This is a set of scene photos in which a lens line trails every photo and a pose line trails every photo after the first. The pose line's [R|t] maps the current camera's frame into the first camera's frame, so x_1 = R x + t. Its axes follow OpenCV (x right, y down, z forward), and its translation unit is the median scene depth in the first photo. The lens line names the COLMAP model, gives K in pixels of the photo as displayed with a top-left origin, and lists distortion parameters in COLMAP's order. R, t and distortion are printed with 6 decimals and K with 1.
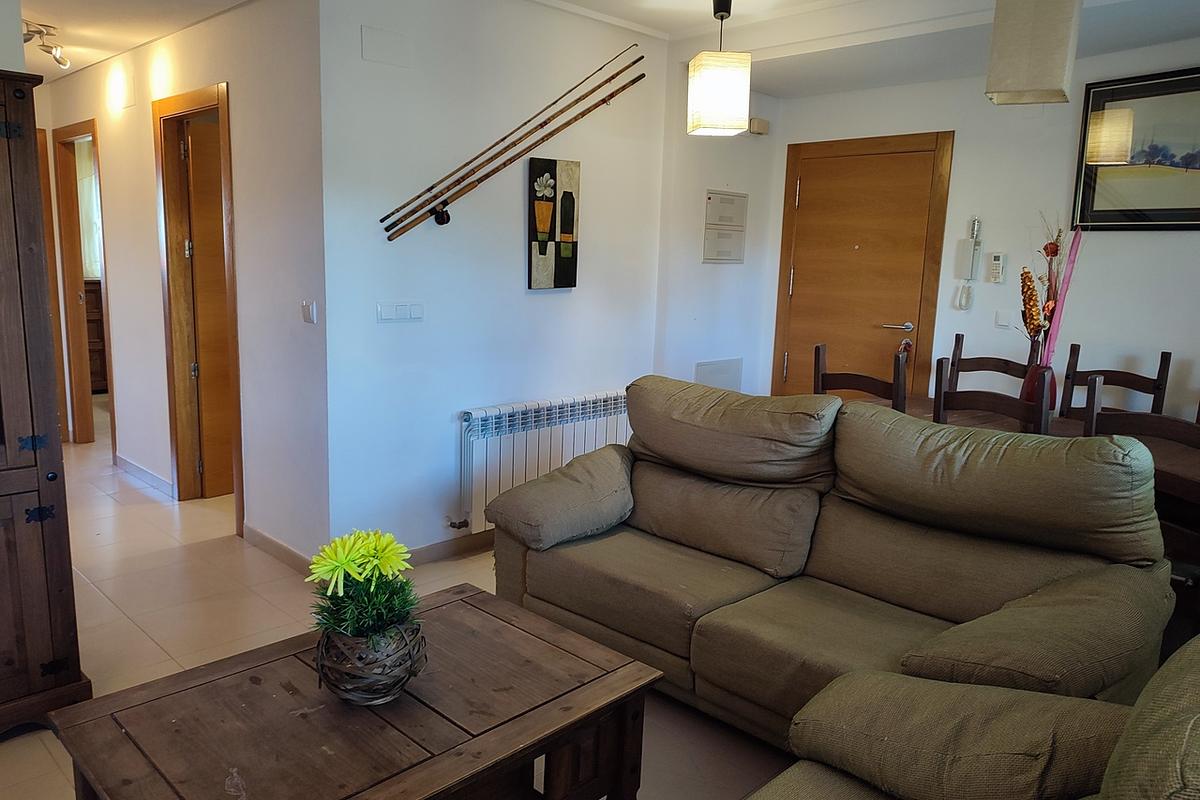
lens RADIAL K [[858.9, 0, 600.0], [0, 858.9, 400.0], [0, 0, 1]] dist [0.009196, -0.004914]
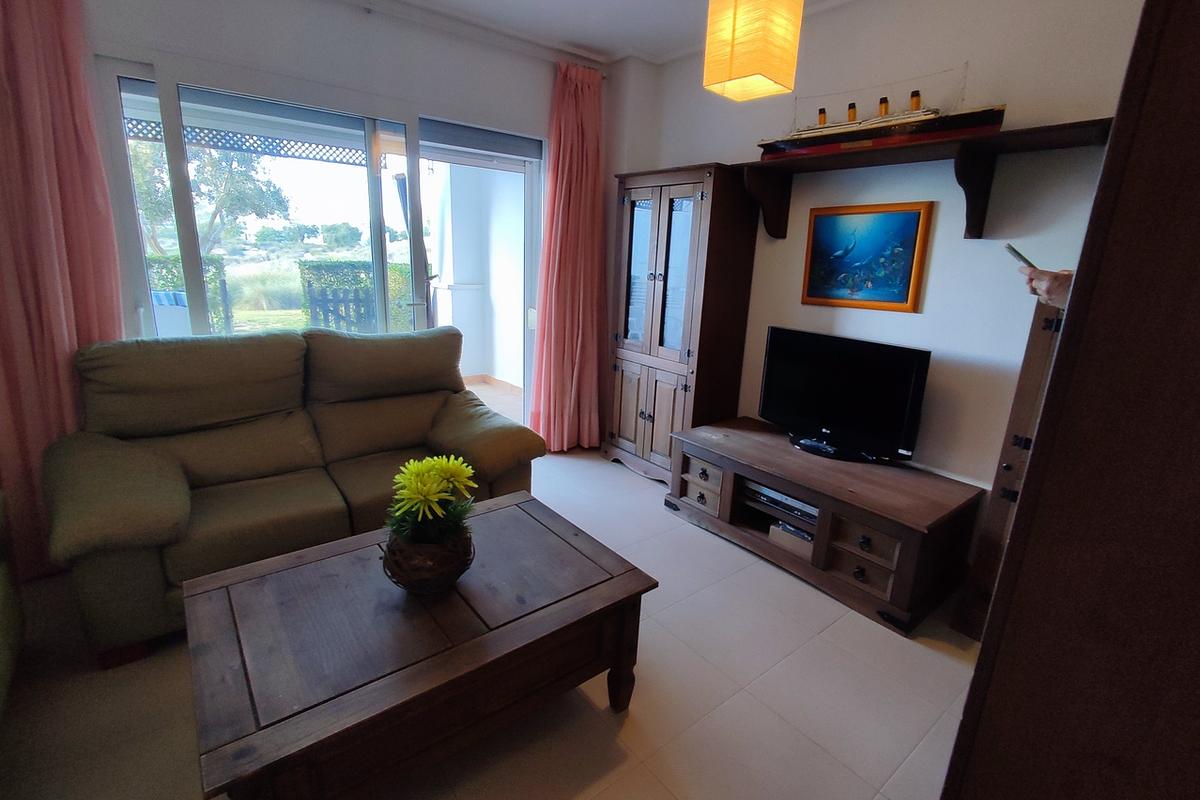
lens RADIAL K [[544.5, 0, 600.0], [0, 544.5, 400.0], [0, 0, 1]] dist [-0.001293, -0.010550]
pose [[-0.987331, -0.107446, 0.116760, -0.458083], [-0.050706, 0.910913, 0.409471, -0.195696], [-0.150354, 0.398363, -0.904821, 1.257247]]
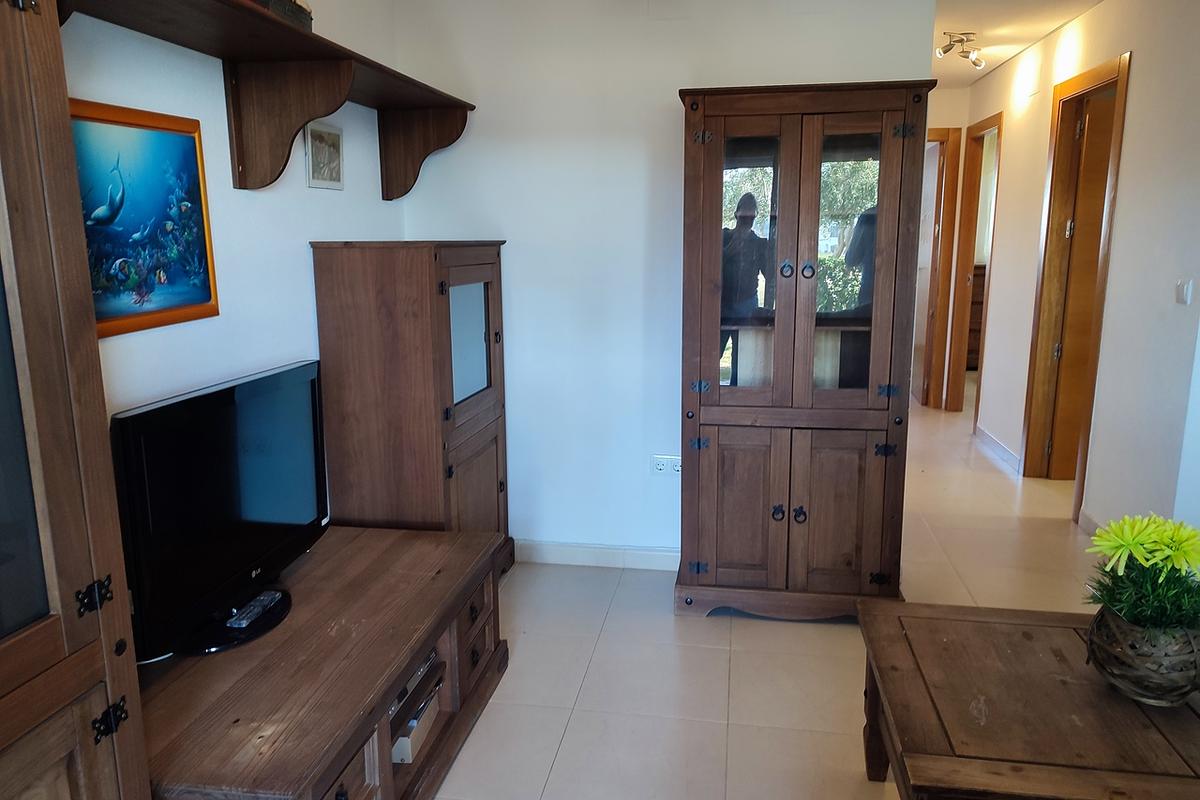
lens RADIAL K [[858.9, 0, 600.0], [0, 858.9, 400.0], [0, 0, 1]] dist [0.009196, -0.004914]
pose [[0.573617, 0.123090, -0.809822, 0.087840], [-0.112531, 0.991113, 0.070936, 0.022823], [0.811357, 0.050440, 0.582371, -0.028922]]
